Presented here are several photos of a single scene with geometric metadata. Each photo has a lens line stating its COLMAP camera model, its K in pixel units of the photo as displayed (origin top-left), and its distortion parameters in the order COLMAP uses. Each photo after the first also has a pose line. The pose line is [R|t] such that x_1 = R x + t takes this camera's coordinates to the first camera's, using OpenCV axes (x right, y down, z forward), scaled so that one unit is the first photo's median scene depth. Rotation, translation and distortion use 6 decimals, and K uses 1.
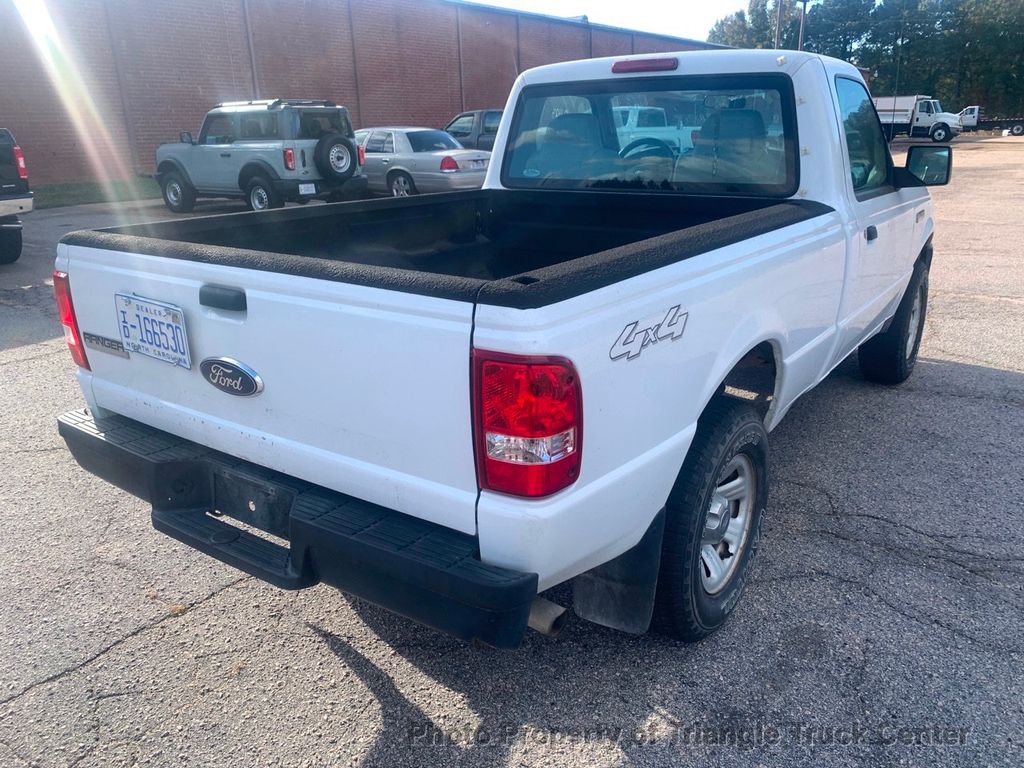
lens RADIAL K [[779.9, 0, 513.2], [0, 779.9, 401.3], [0, 0, 1]] dist [0.002340, 0.003479]
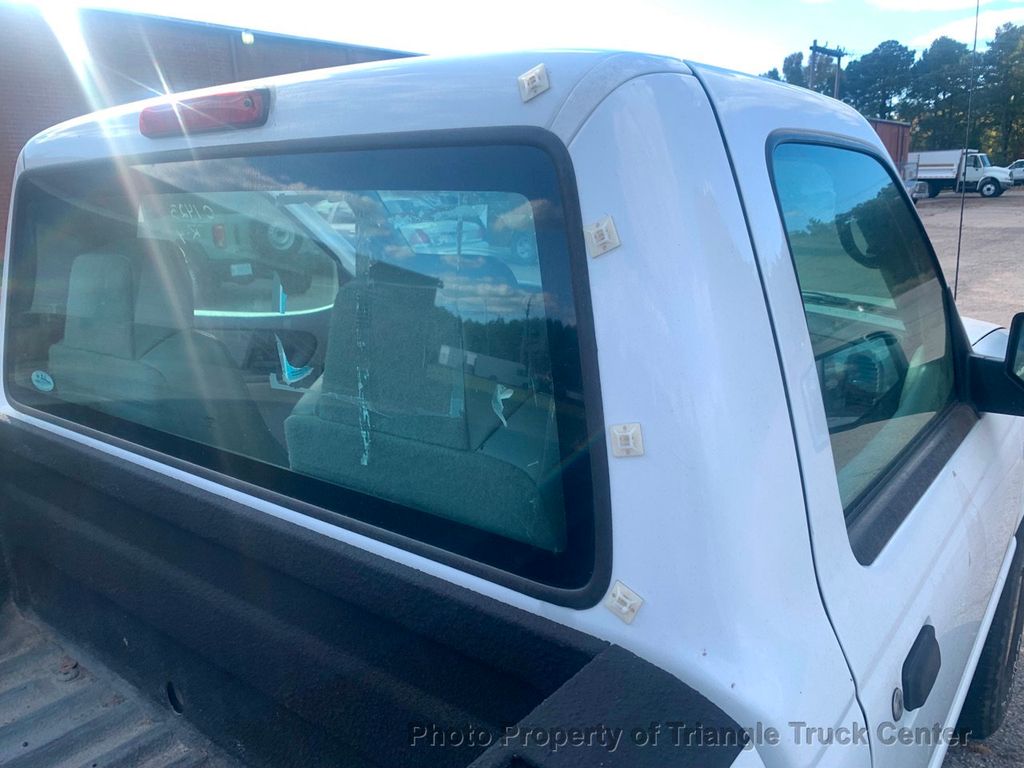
lens RADIAL K [[787.9, 0, 515.4], [0, 787.9, 399.4], [0, 0, 1]] dist [0.011022, 0.001307]
pose [[0.998952, 0.000368, -0.045771, 0.322578], [-0.003719, 0.997314, -0.073152, -0.290659], [0.045621, 0.073245, 0.996270, 0.693681]]
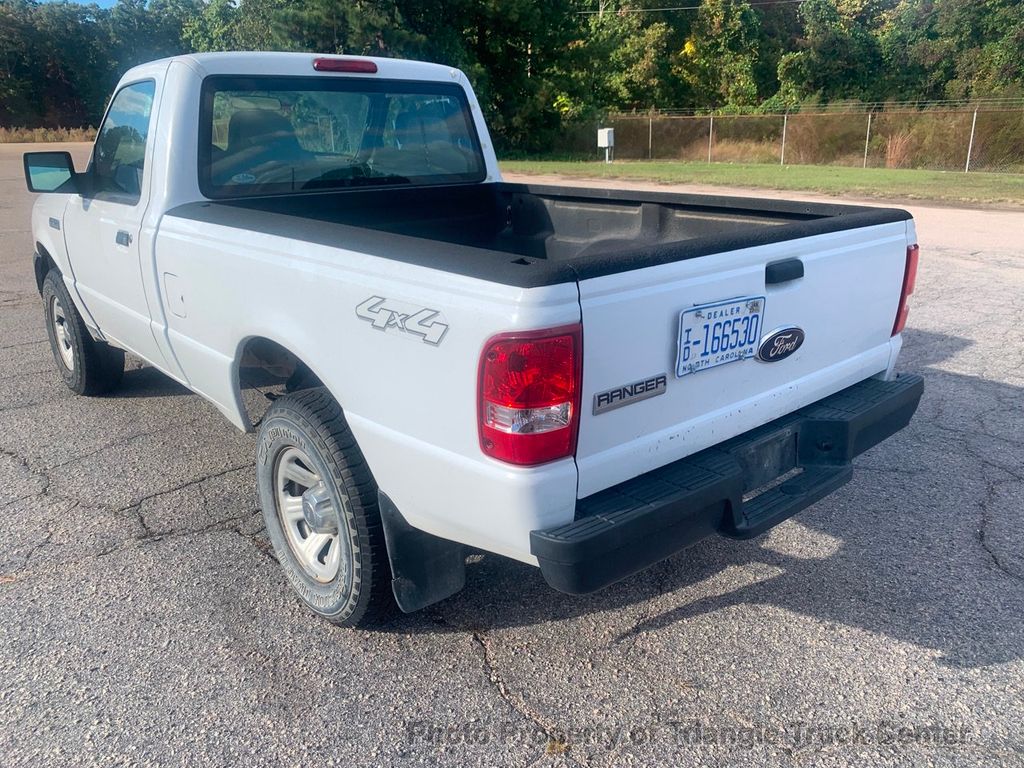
lens RADIAL K [[790.3, 0, 500.6], [0, 790.3, 385.2], [0, 0, 1]] dist [0.011128, -0.010612]
pose [[0.250523, -0.293561, 0.922529, -0.879598], [0.325731, 0.922919, 0.205229, -0.195442], [-0.911667, 0.249082, 0.326835, 0.593485]]
